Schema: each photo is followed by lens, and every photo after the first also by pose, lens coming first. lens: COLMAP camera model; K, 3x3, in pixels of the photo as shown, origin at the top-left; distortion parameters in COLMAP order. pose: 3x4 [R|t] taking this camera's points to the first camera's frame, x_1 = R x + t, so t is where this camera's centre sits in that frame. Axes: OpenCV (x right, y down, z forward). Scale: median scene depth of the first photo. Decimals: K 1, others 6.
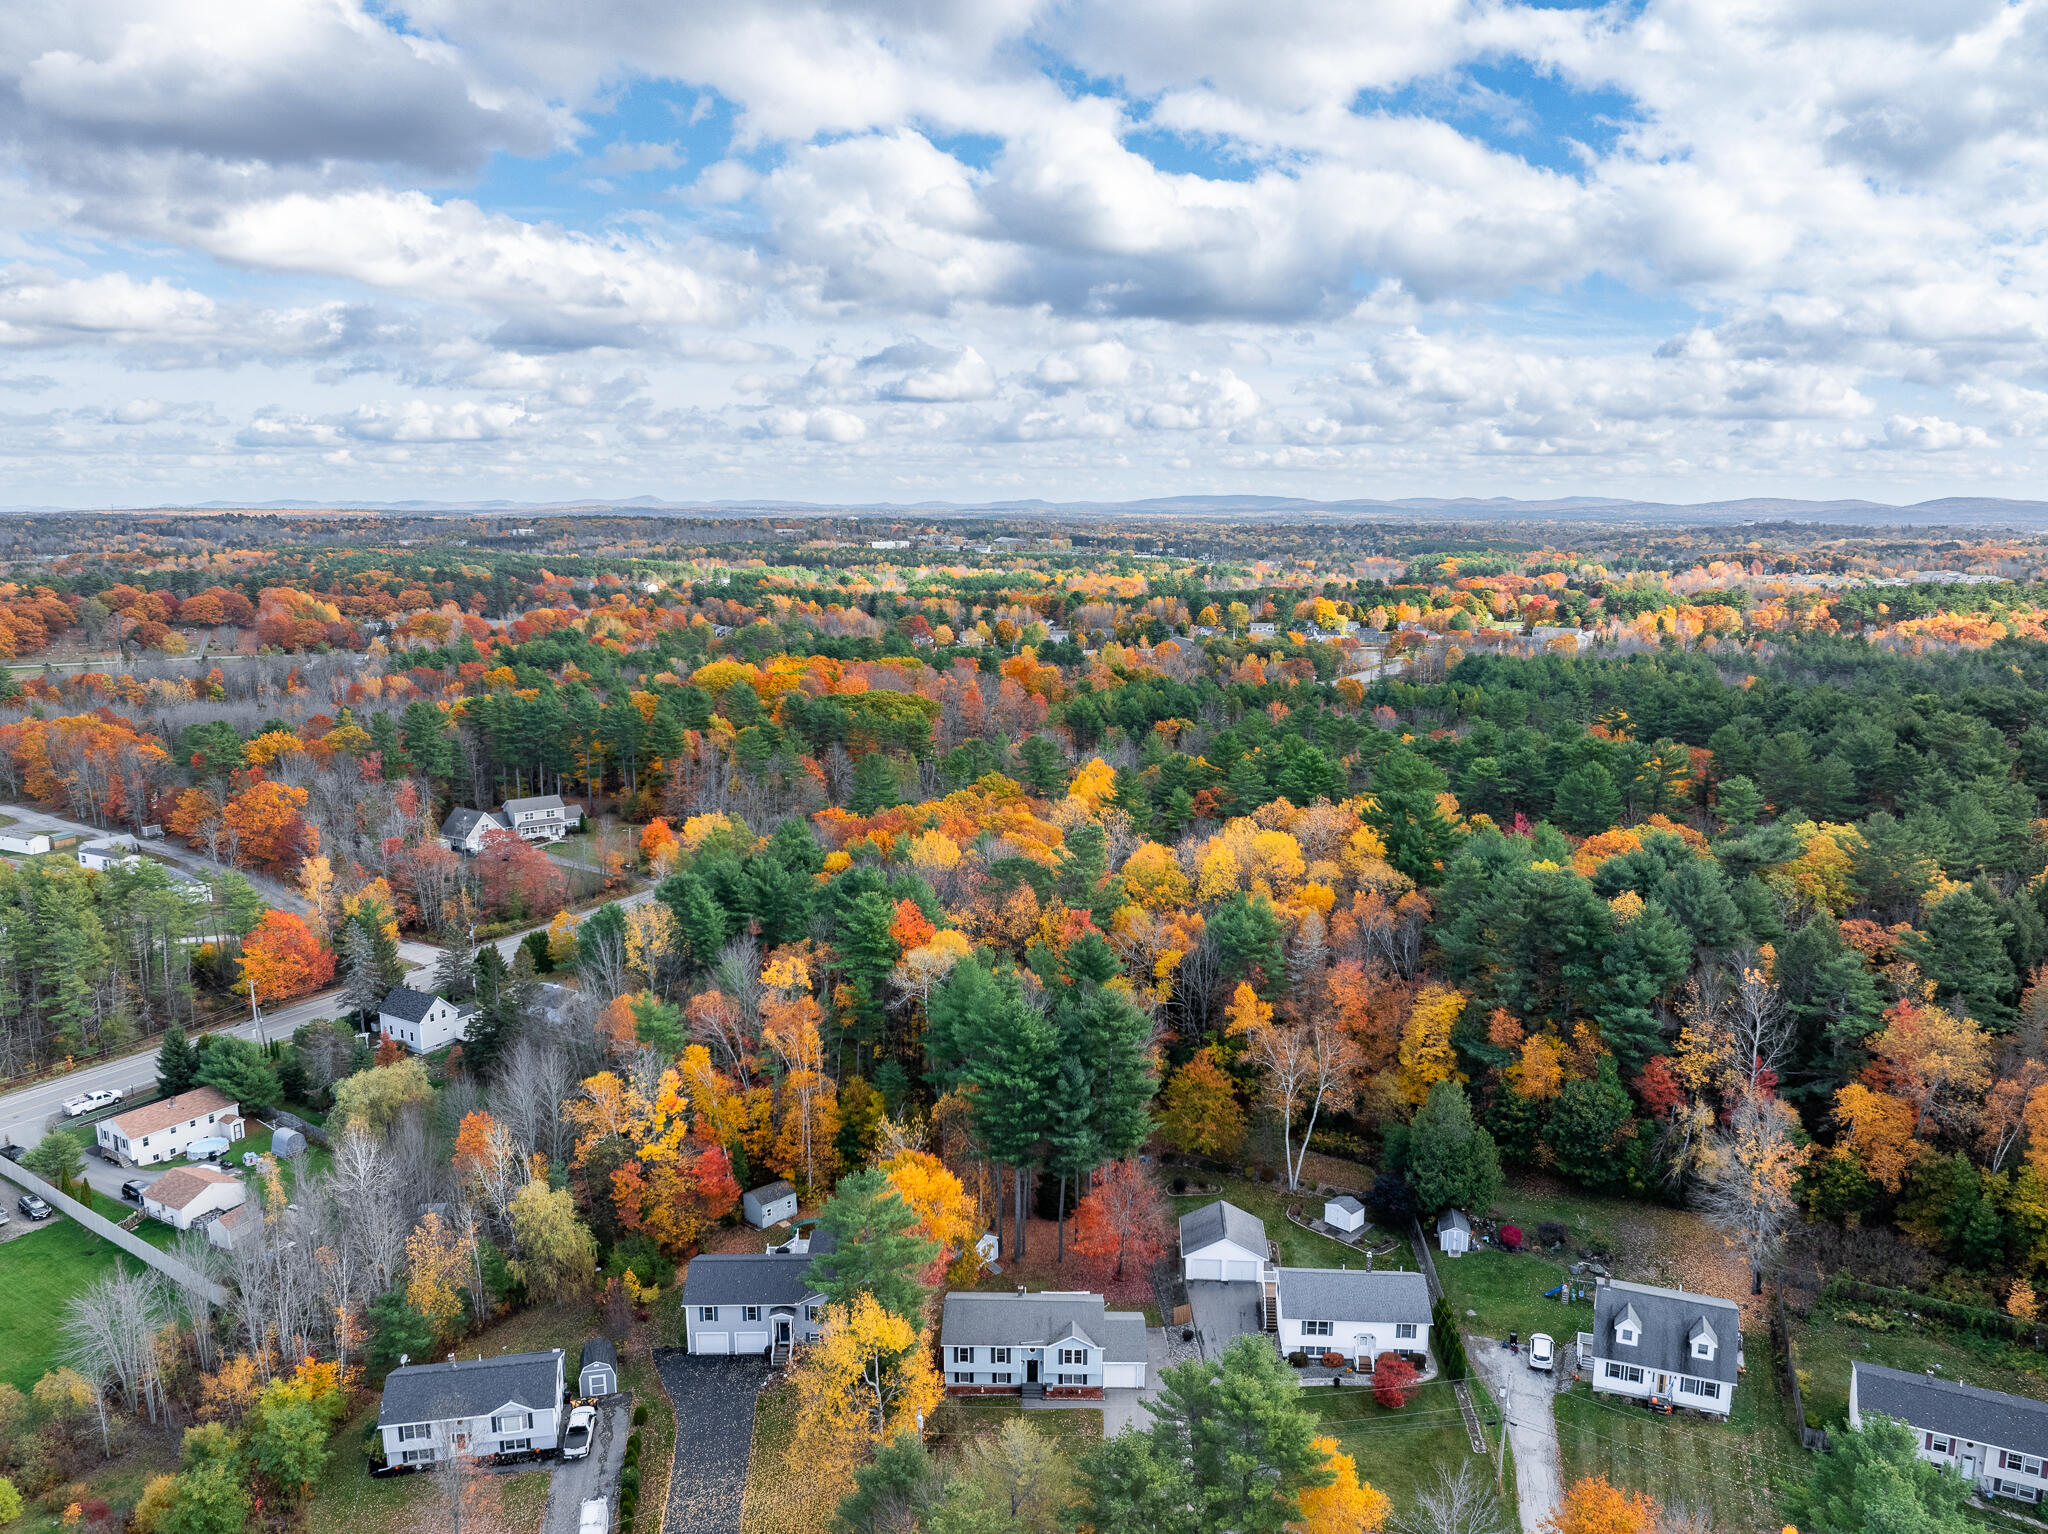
lens RADIAL K [[1460.9, 0, 1024.0], [0, 1460.9, 767.0], [0, 0, 1]] dist [-0.044426, -0.001223]
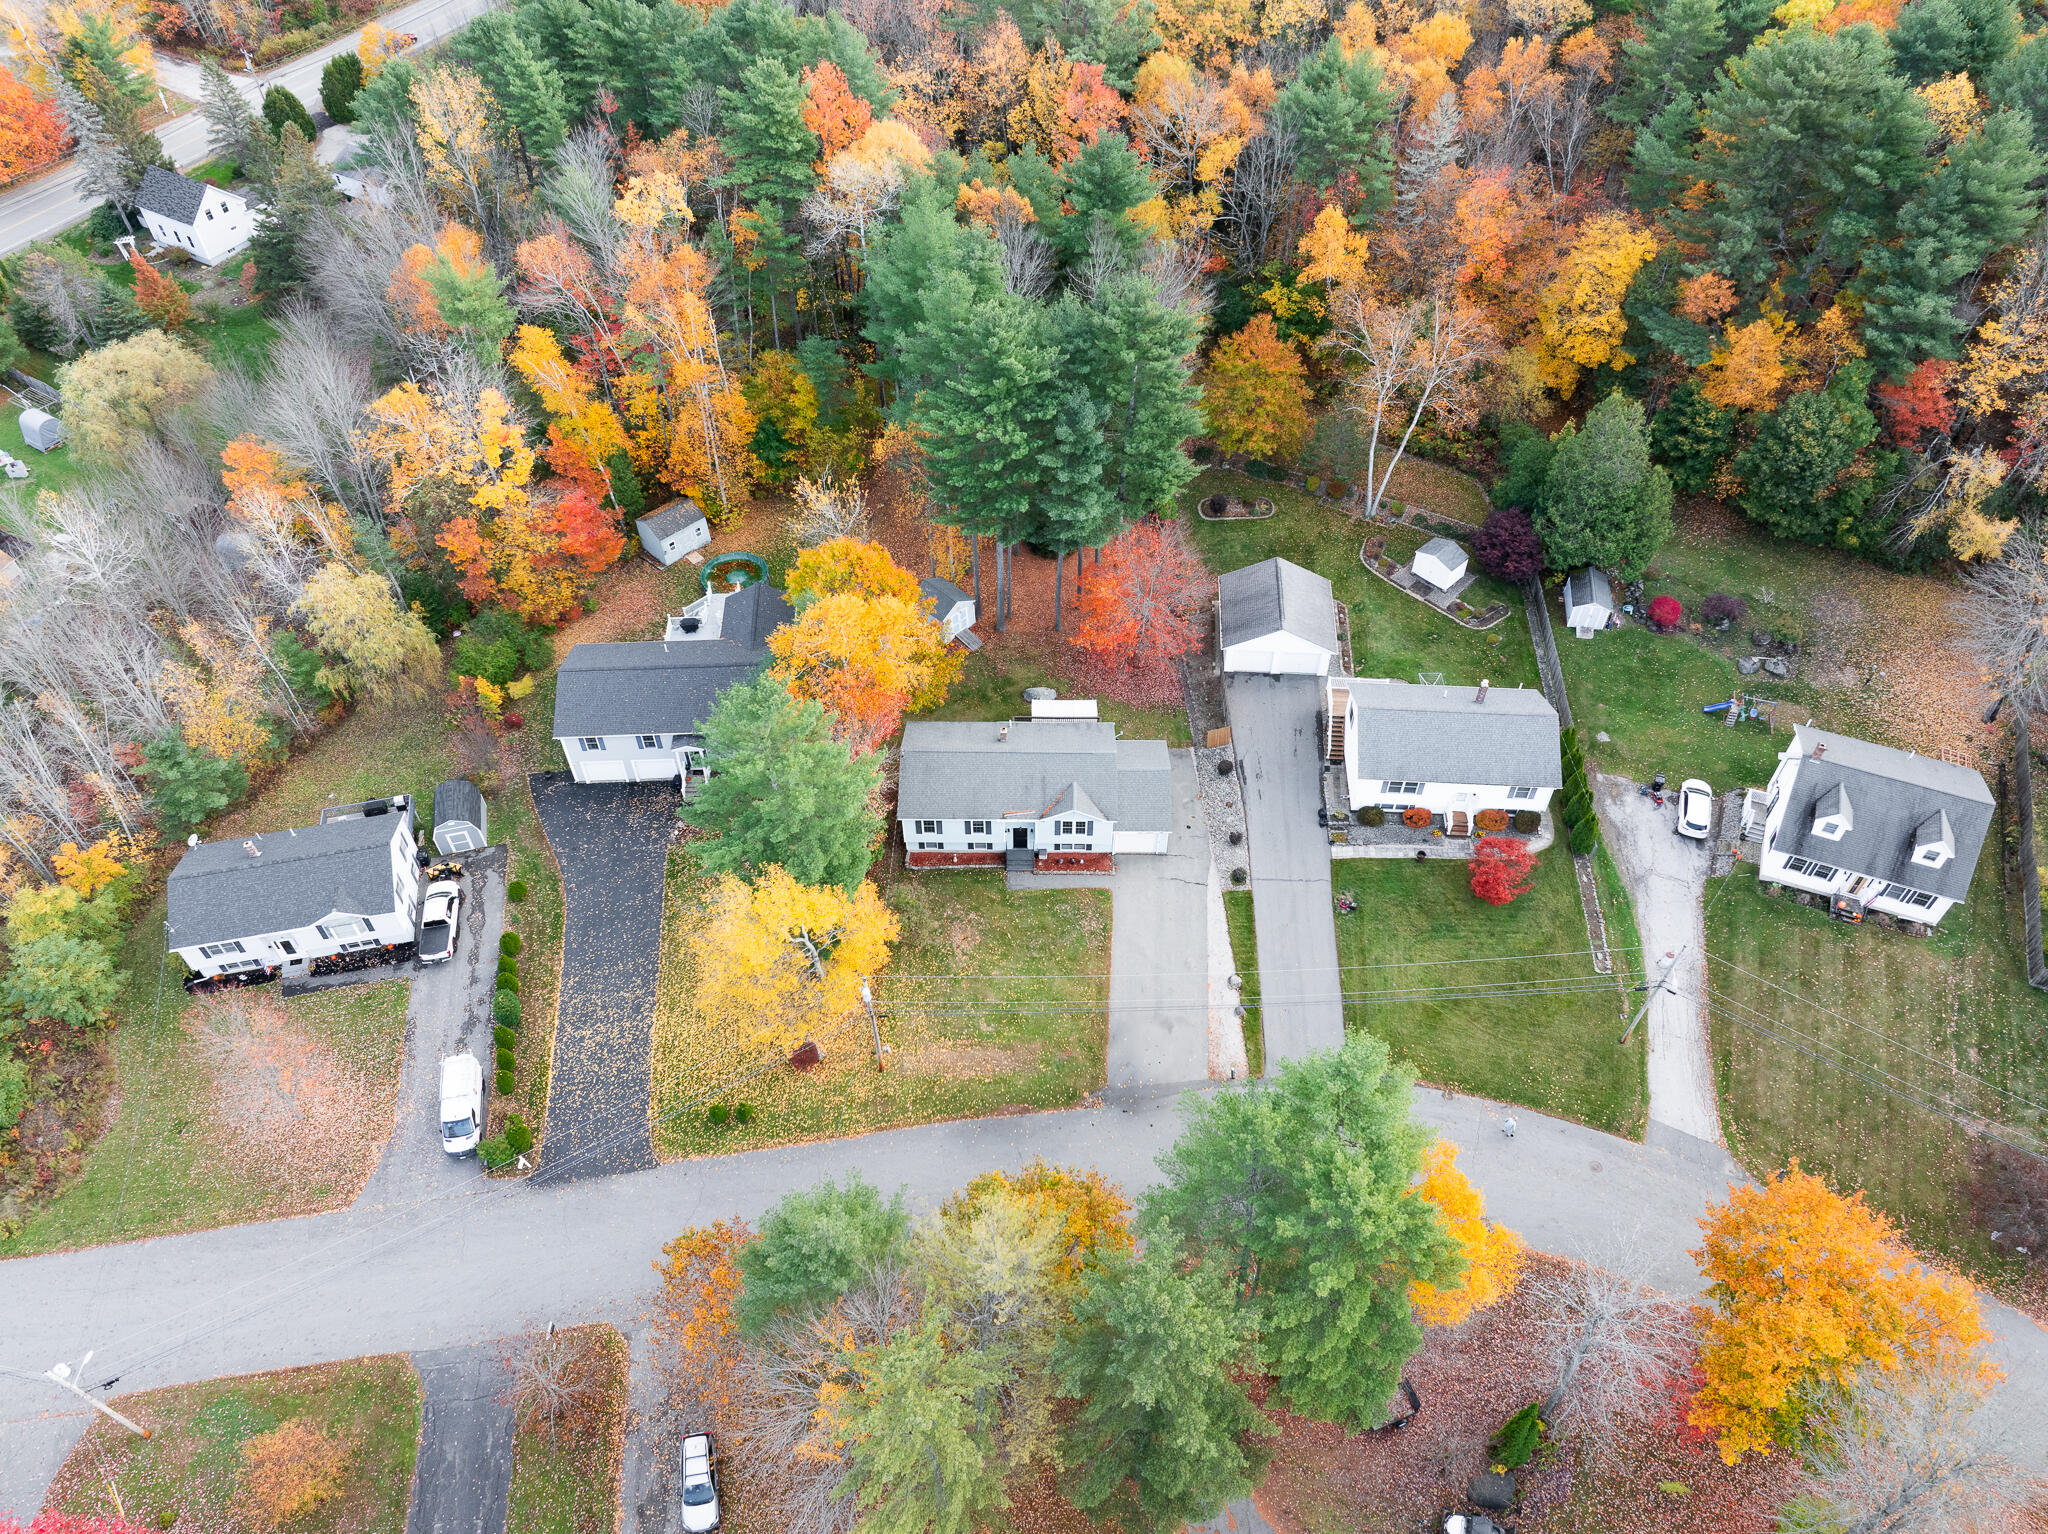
lens RADIAL K [[1434.6, 0, 1024.0], [0, 1434.6, 767.0], [0, 0, 1]] dist [-0.034981, -0.002878]
pose [[0.999955, -0.009467, -0.000667, 0.007373], [0.007872, 0.788052, 0.615558, -0.064320], [-0.005302, -0.615536, 0.788091, 0.372726]]
